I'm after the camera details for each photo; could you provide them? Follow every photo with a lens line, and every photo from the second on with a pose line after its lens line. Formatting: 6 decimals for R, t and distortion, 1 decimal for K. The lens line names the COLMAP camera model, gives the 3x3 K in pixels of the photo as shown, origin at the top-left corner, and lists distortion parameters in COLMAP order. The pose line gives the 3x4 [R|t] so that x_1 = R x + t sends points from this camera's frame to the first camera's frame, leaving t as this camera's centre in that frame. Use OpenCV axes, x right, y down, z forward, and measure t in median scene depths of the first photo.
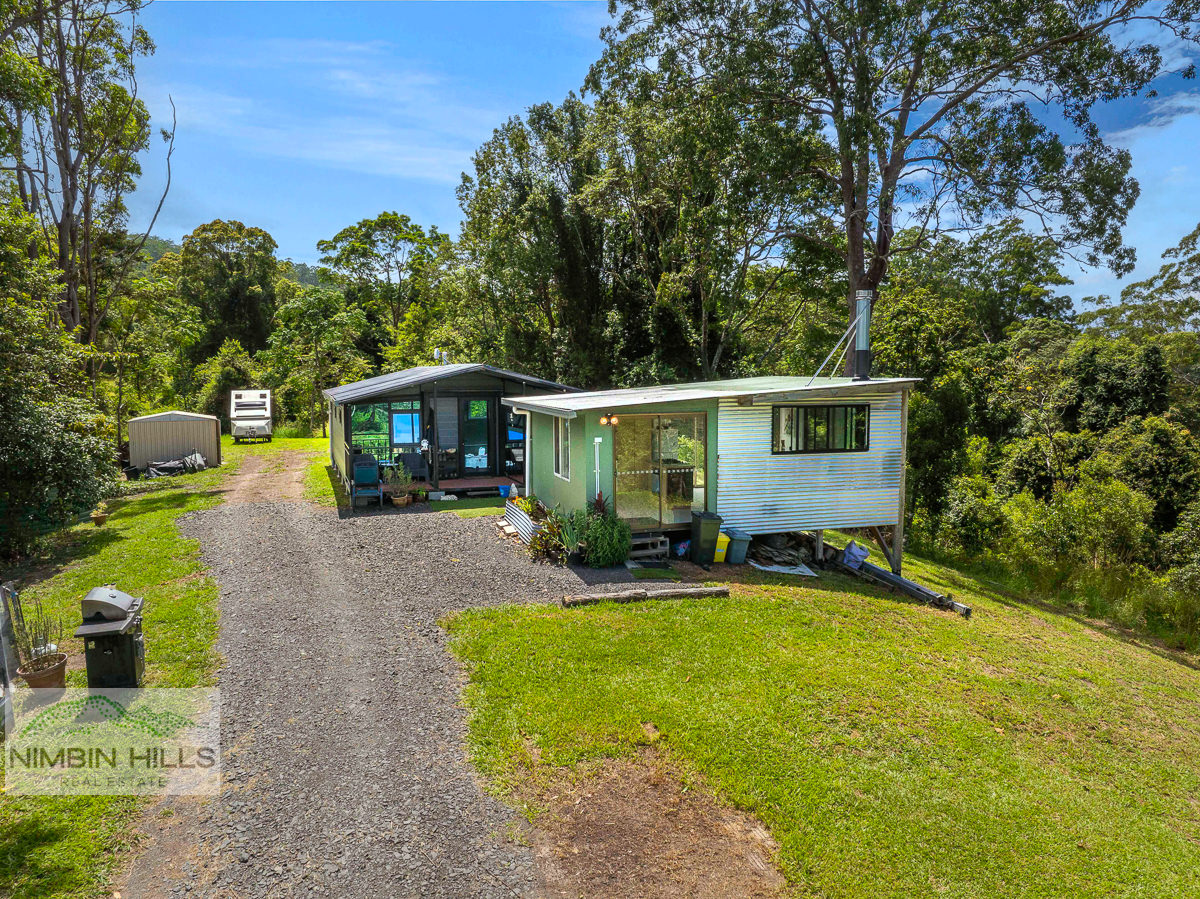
lens RADIAL K [[840.6, 0, 600.0], [0, 840.6, 448.2], [0, 0, 1]] dist [-0.042064, 0.013257]
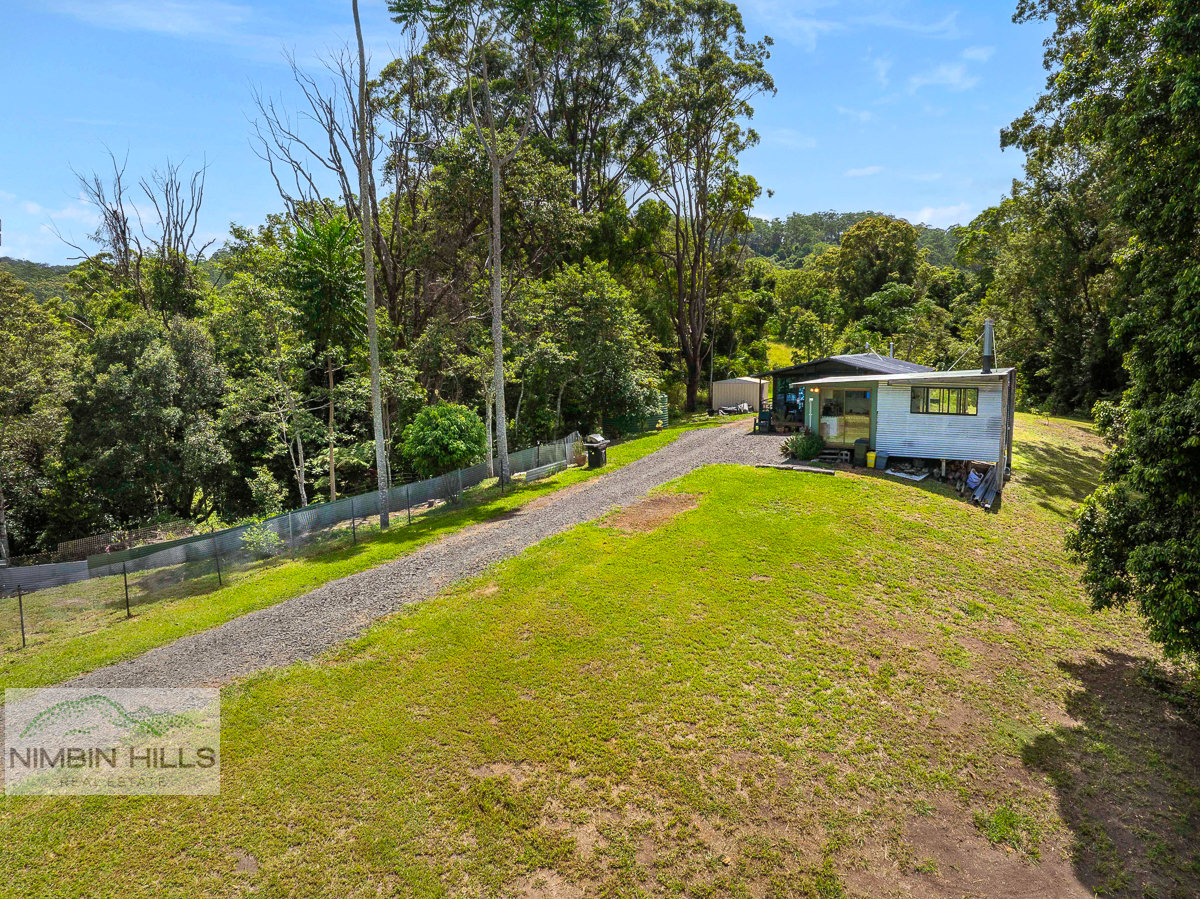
lens RADIAL K [[840.6, 0, 600.2], [0, 840.6, 449.4], [0, 0, 1]] dist [-0.042064, 0.013257]
pose [[0.691744, 0.093577, -0.716054, 1.023304], [-0.064138, 0.995611, 0.068151, 0.005075], [0.719289, -0.001217, 0.694710, -0.724847]]
